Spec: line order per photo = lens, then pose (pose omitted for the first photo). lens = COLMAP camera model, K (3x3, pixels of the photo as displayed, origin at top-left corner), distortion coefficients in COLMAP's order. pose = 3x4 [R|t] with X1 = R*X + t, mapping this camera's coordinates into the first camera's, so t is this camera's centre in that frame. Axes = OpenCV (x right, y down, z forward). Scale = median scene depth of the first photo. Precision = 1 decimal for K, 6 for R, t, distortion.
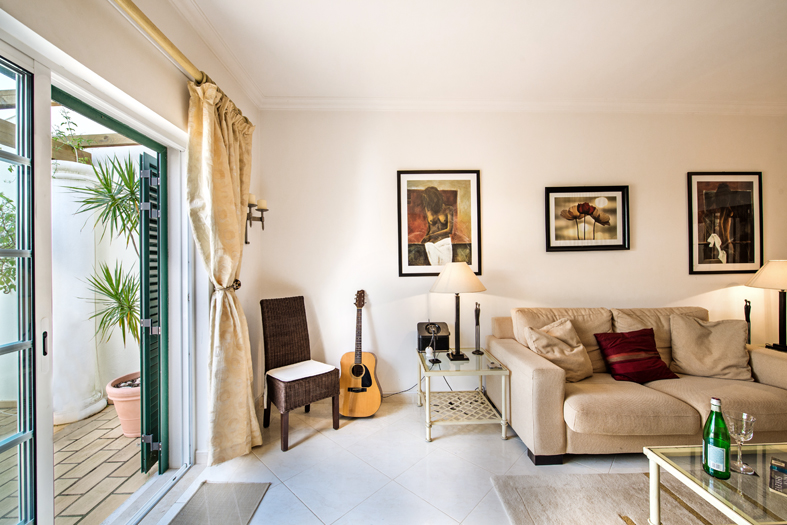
lens RADIAL K [[312.3, 0, 390.8], [0, 312.3, 258.1], [0, 0, 1]] dist [-0.000698, -0.009818]
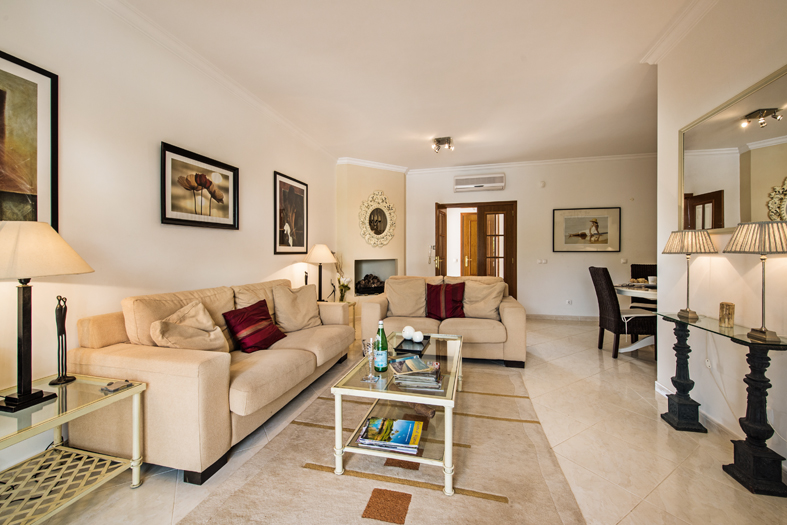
lens RADIAL K [[312.3, 0, 390.8], [0, 312.3, 258.1], [0, 0, 1]] dist [-0.000698, -0.009818]
pose [[0.251176, -0.000629, 0.967941, -0.119319], [-0.004028, 0.999990, 0.001695, 0.063905], [-0.967933, -0.004324, 0.251171, 0.241412]]
